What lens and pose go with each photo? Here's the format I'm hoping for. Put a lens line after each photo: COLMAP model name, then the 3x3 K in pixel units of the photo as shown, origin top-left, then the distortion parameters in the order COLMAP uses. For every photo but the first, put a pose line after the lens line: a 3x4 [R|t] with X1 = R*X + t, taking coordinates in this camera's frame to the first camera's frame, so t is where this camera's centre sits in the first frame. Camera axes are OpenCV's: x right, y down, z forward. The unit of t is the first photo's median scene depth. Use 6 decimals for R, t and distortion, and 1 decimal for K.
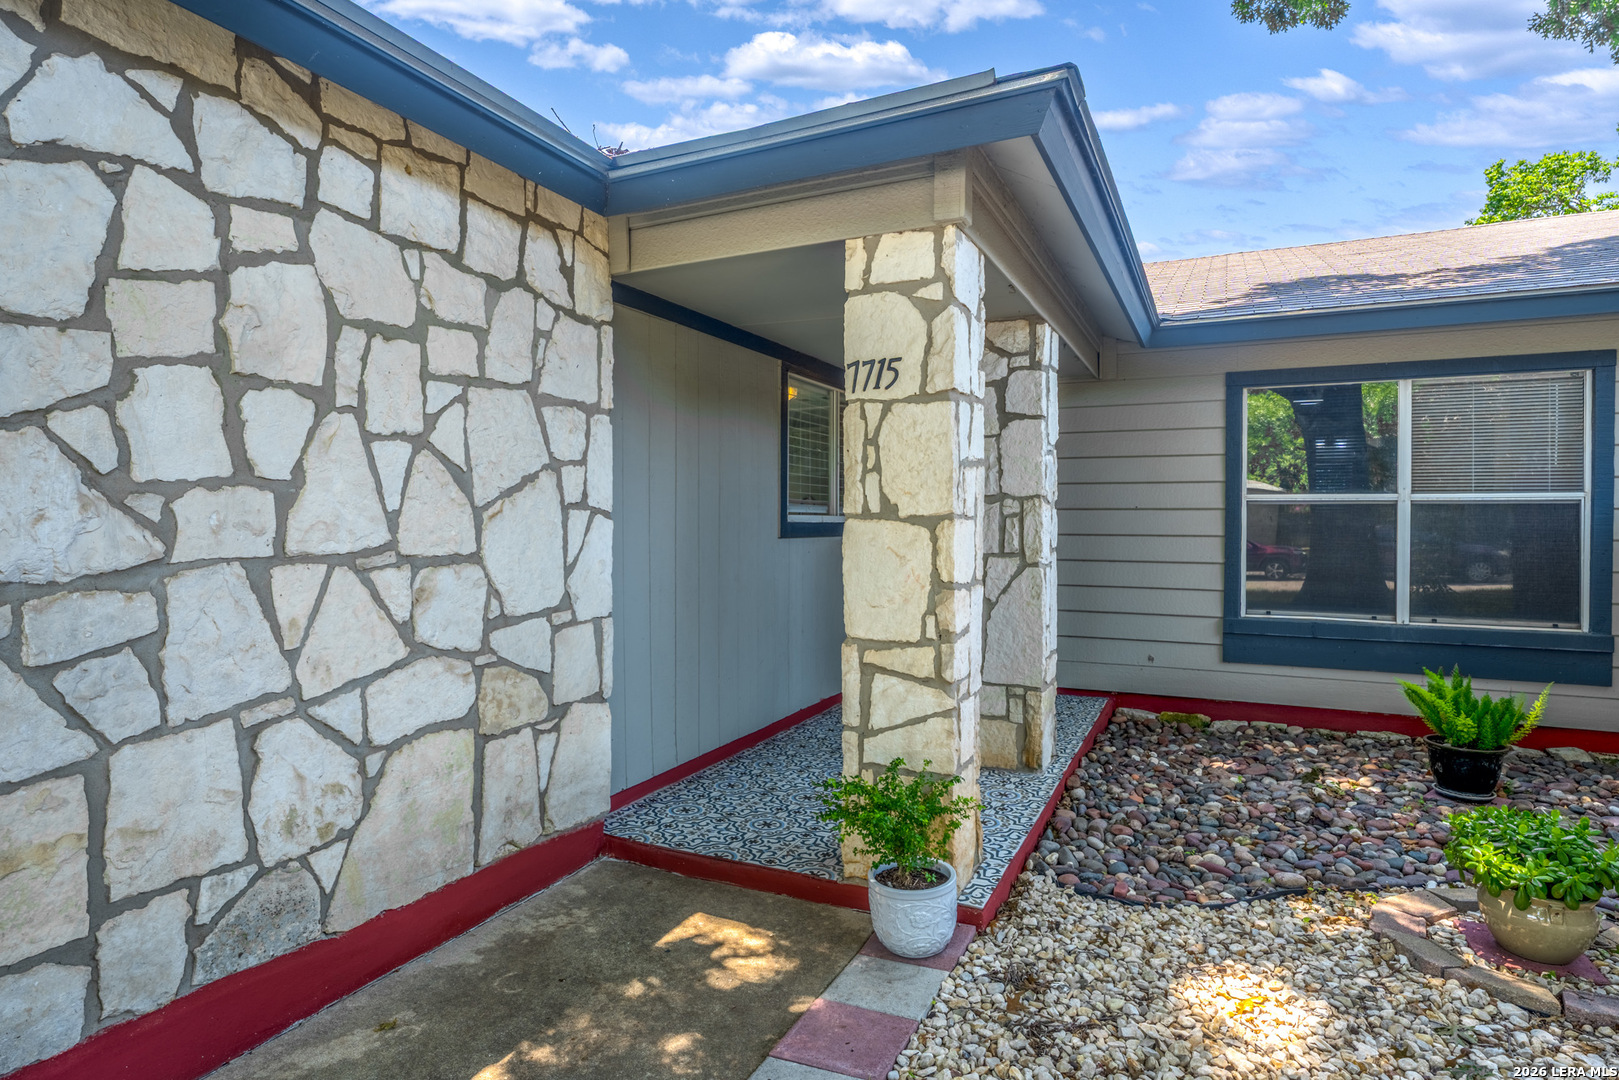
lens RADIAL K [[872.1, 0, 813.5], [0, 872.1, 525.5], [0, 0, 1]] dist [-0.013647, 0.002967]
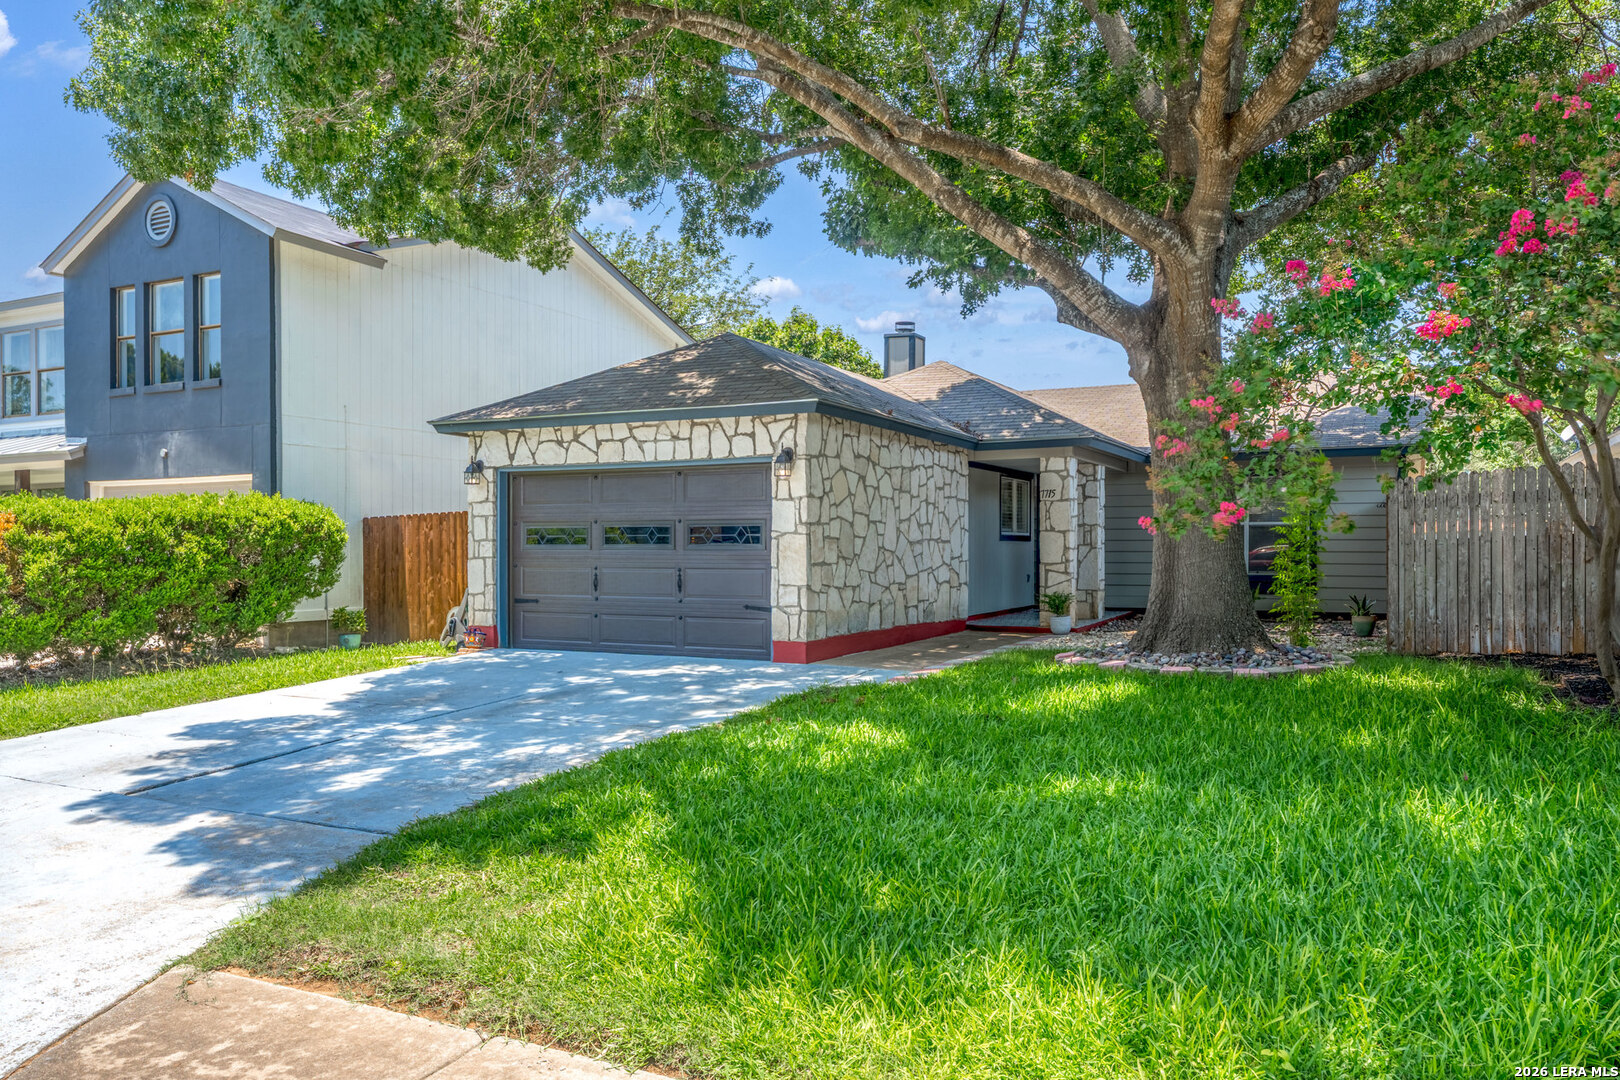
lens RADIAL K [[1191.7, 0, 859.8], [0, 1191.7, 568.4], [0, 0, 1]] dist [0.003234, -0.004179]
pose [[0.999971, -0.004802, 0.005938, -0.576403], [0.004741, 0.999936, 0.010245, 0.071046], [-0.005987, -0.010217, 0.999930, -3.080554]]
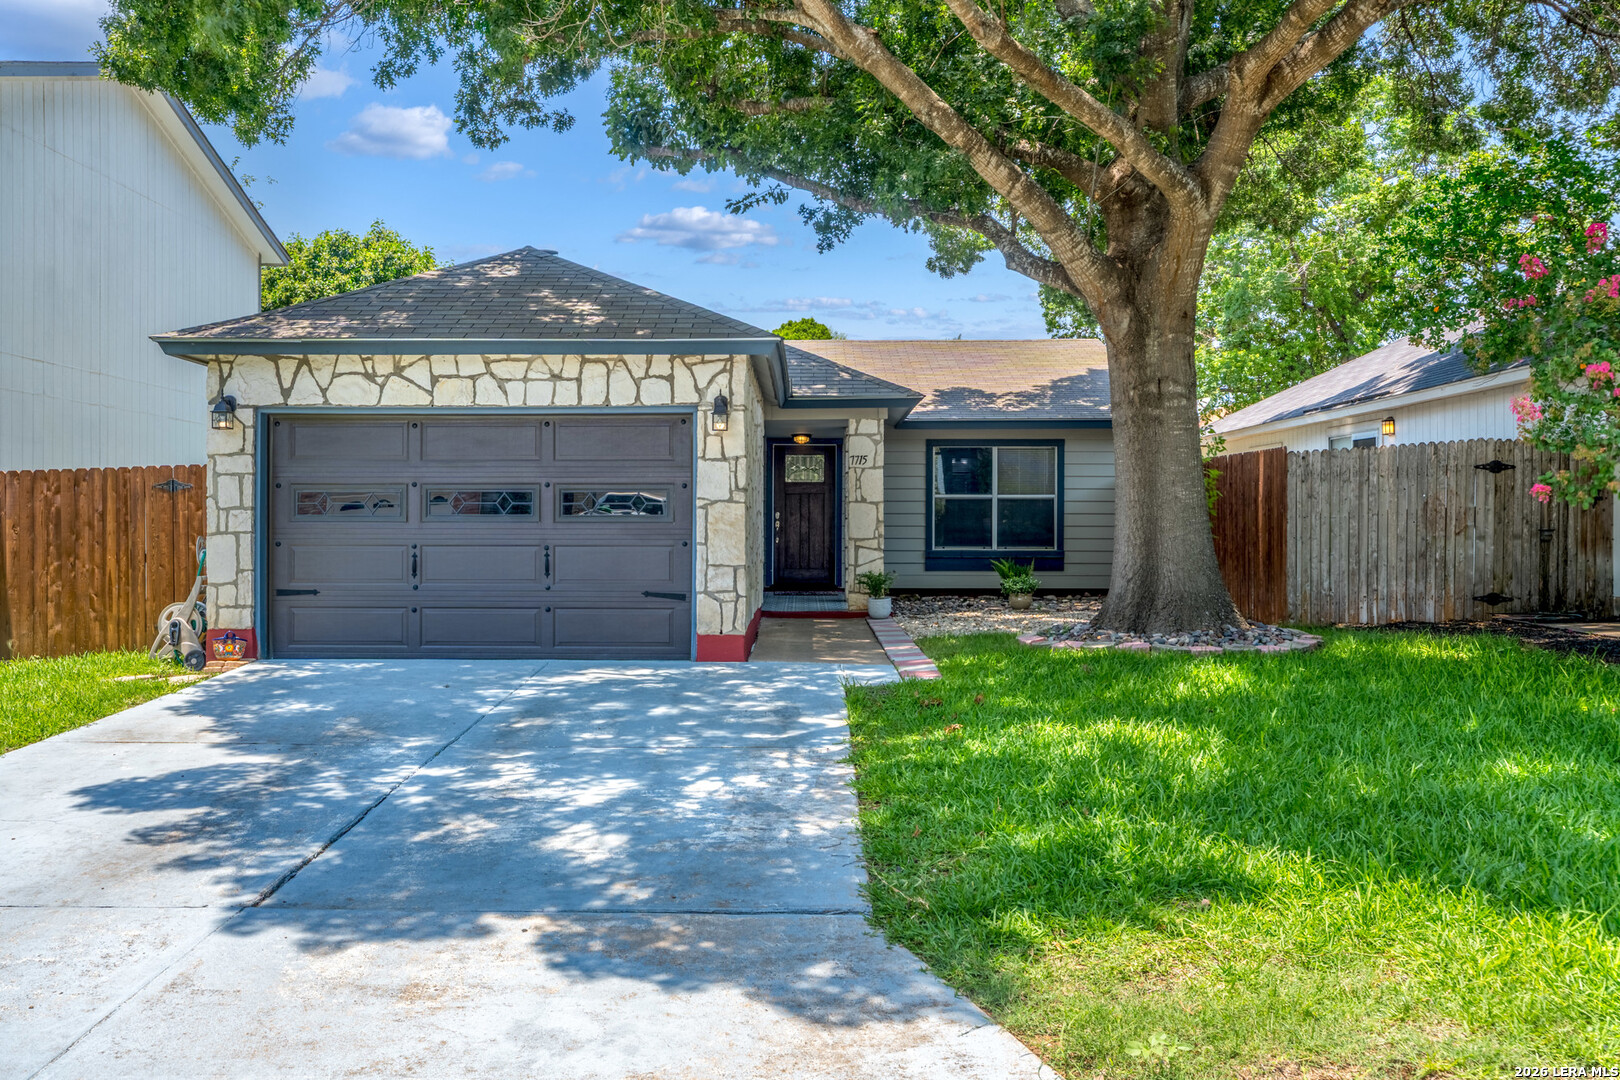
lens RADIAL K [[1358.0, 0, 800.9], [0, 1358.0, 527.3], [0, 0, 1]] dist [-0.007557, 0.012279]
pose [[0.903466, -0.004644, 0.428634, -1.741445], [0.006597, 0.999974, -0.003071, 0.075101], [-0.428608, 0.005603, 0.903473, -2.665758]]
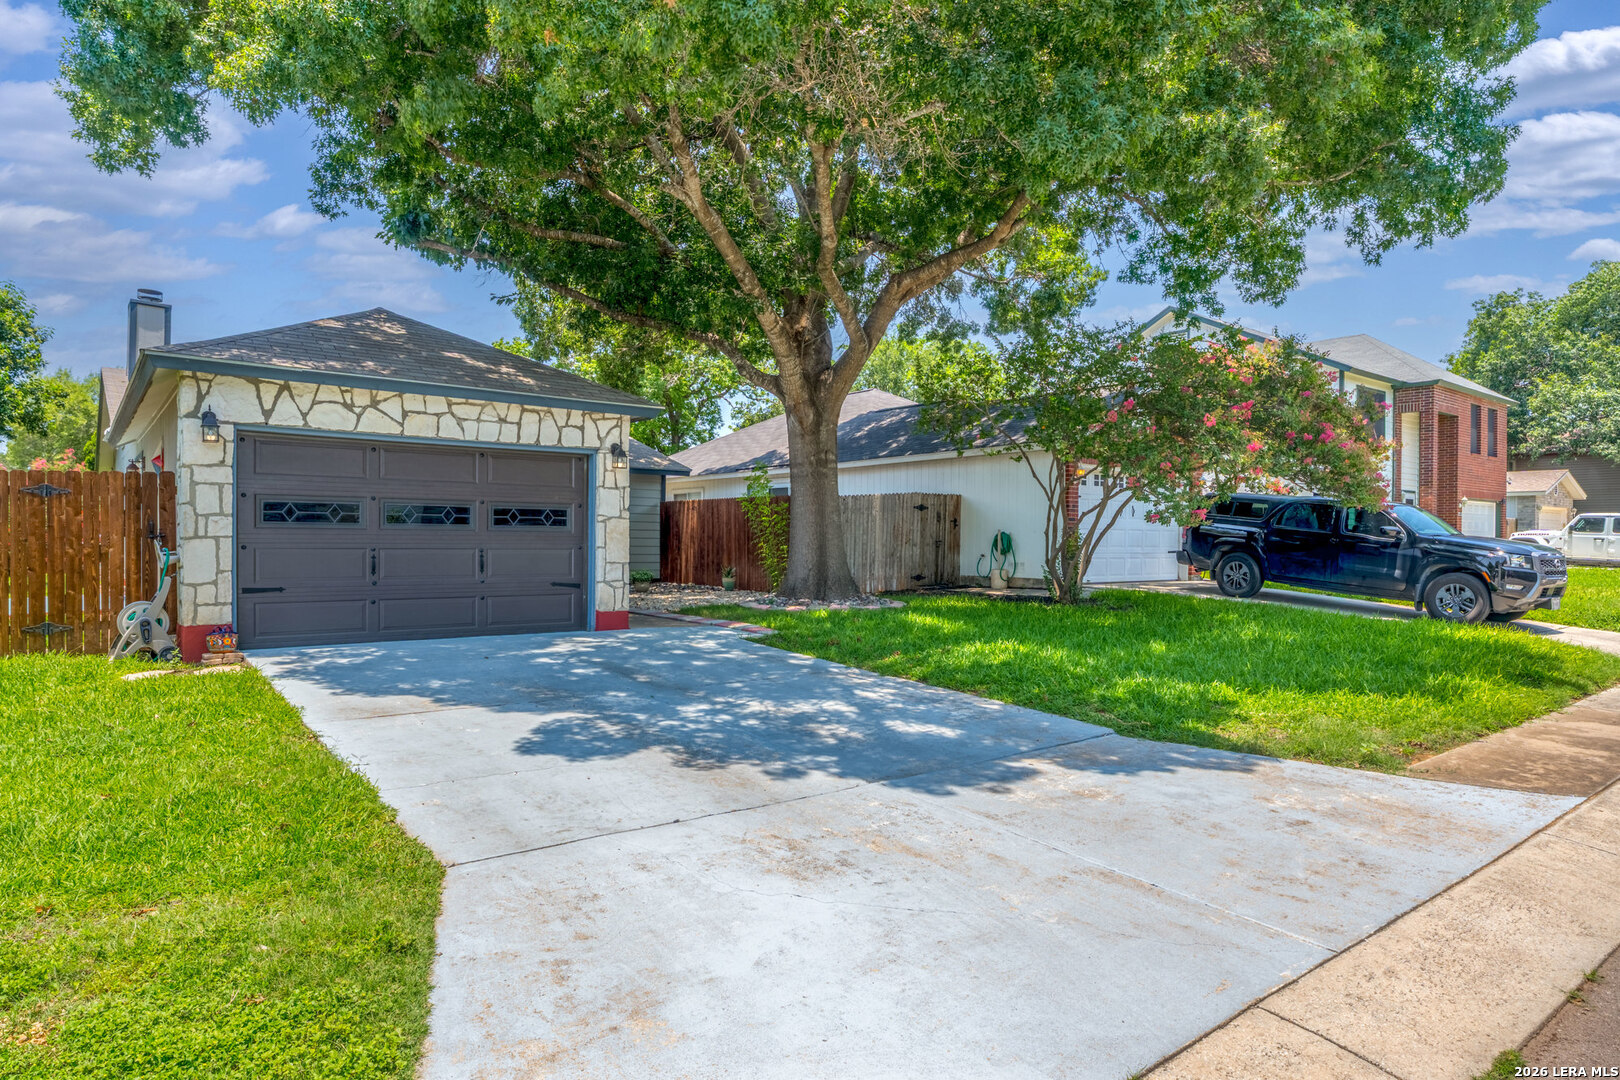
lens RADIAL K [[940.1, 0, 808.0], [0, 940.1, 547.3], [0, 0, 1]] dist [-0.003592, 0.000229]
pose [[0.426814, -0.007211, 0.904311, -2.894423], [0.000937, 0.999971, 0.007531, 0.078590], [-0.904339, -0.002367, 0.426808, -1.794148]]
